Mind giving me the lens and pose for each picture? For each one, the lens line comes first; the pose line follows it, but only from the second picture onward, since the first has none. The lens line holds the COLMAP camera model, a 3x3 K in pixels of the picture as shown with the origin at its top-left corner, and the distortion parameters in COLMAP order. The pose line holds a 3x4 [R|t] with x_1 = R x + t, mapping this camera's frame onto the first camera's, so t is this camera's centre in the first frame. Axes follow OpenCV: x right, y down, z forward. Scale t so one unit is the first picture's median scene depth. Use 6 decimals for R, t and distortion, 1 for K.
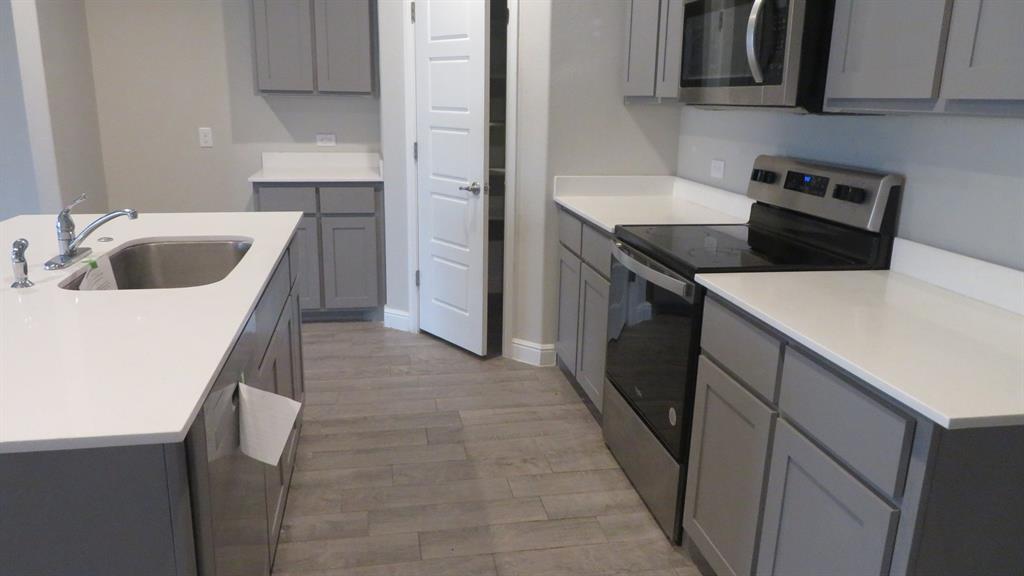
lens RADIAL K [[725.8, 0, 513.0], [0, 725.8, 288.0], [0, 0, 1]] dist [-0.021427, 0.006854]
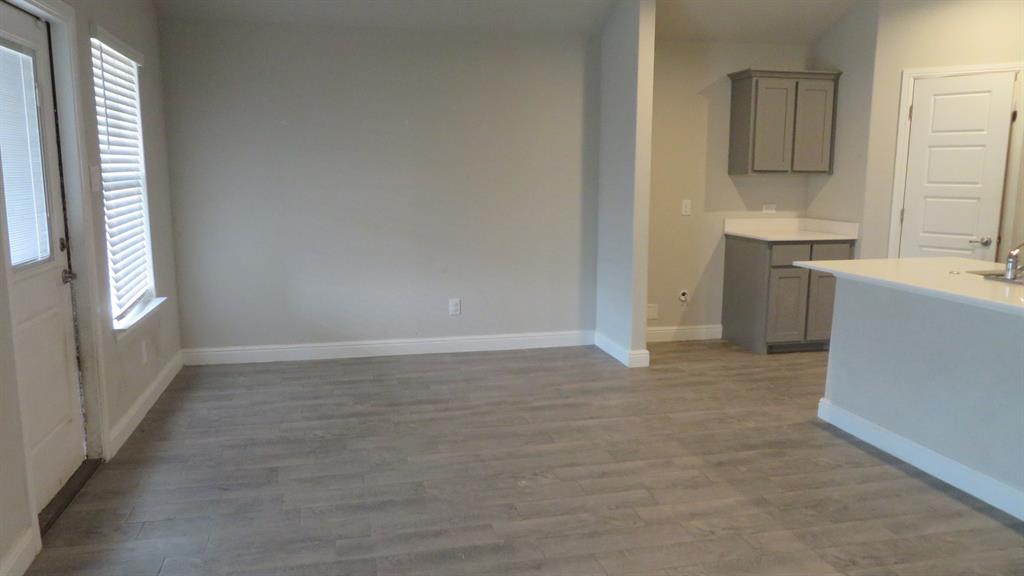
lens RADIAL K [[725.8, 0, 509.7], [0, 725.8, 289.1], [0, 0, 1]] dist [-0.021427, 0.006854]
pose [[0.999296, -0.020908, 0.031135, -0.806126], [0.023775, 0.995214, -0.094780, 0.045796], [-0.029005, 0.095454, 0.995011, -0.237644]]
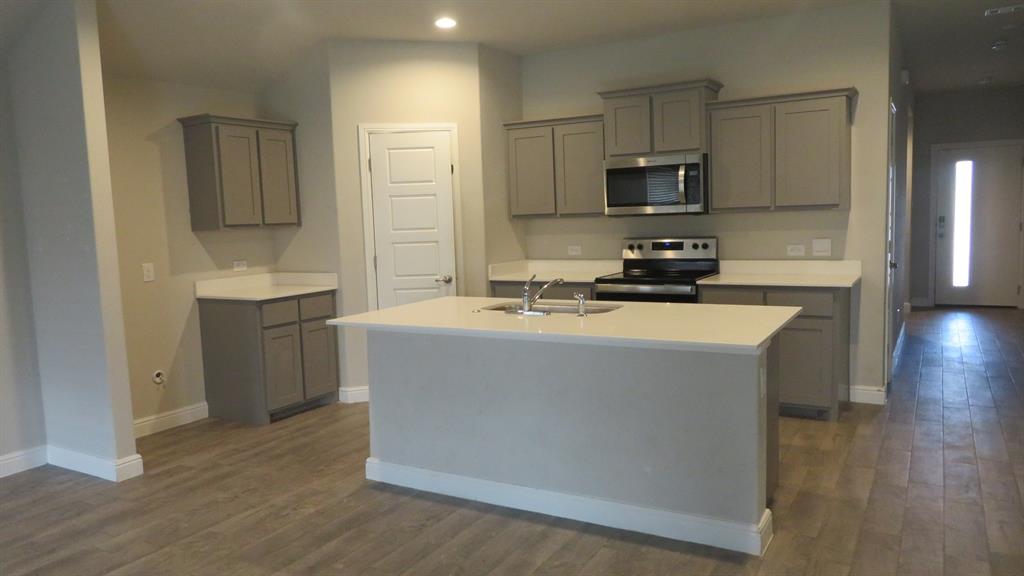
lens RADIAL K [[725.8, 0, 512.5], [0, 725.8, 285.4], [0, 0, 1]] dist [-0.021427, 0.006854]
pose [[0.660405, -0.114272, 0.742163, -0.893658], [0.235913, 0.969884, -0.060590, -0.001853], [-0.712888, 0.215100, 0.667475, -0.077491]]
